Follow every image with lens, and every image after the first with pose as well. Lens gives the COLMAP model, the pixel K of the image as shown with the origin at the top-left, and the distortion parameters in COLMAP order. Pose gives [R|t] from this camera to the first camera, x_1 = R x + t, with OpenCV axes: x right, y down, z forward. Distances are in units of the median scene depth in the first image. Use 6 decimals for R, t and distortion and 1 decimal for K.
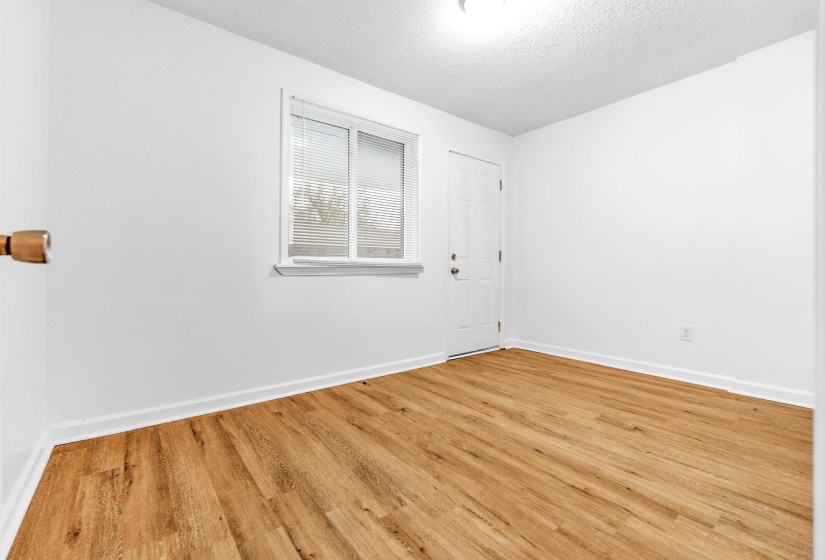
lens RADIAL K [[362.9, 0, 405.3], [0, 362.9, 268.9], [0, 0, 1]] dist [-0.007326, 0.001450]
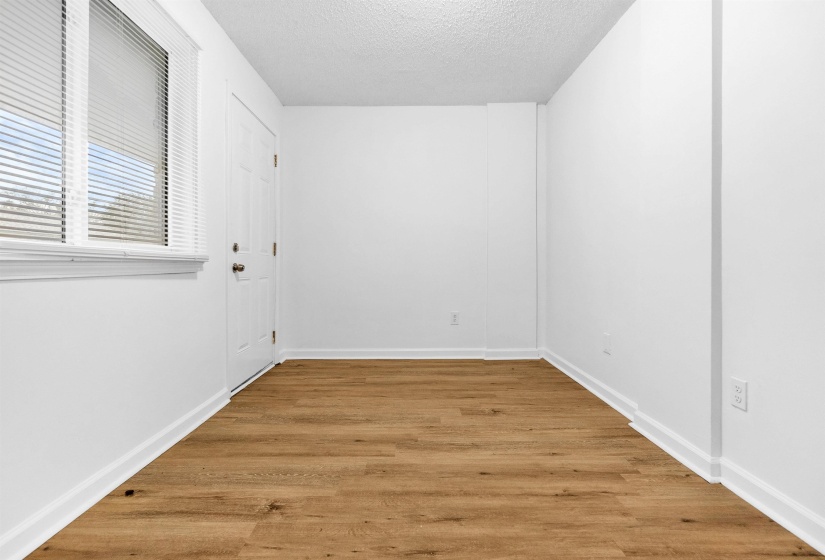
lens RADIAL K [[362.9, 0, 414.6], [0, 362.9, 266.0], [0, 0, 1]] dist [-0.007326, 0.001450]
pose [[0.607143, -0.002434, 0.794589, -0.339531], [0.003390, 0.999994, 0.000472, 0.004803], [-0.794585, 0.002407, 0.607148, 0.489274]]
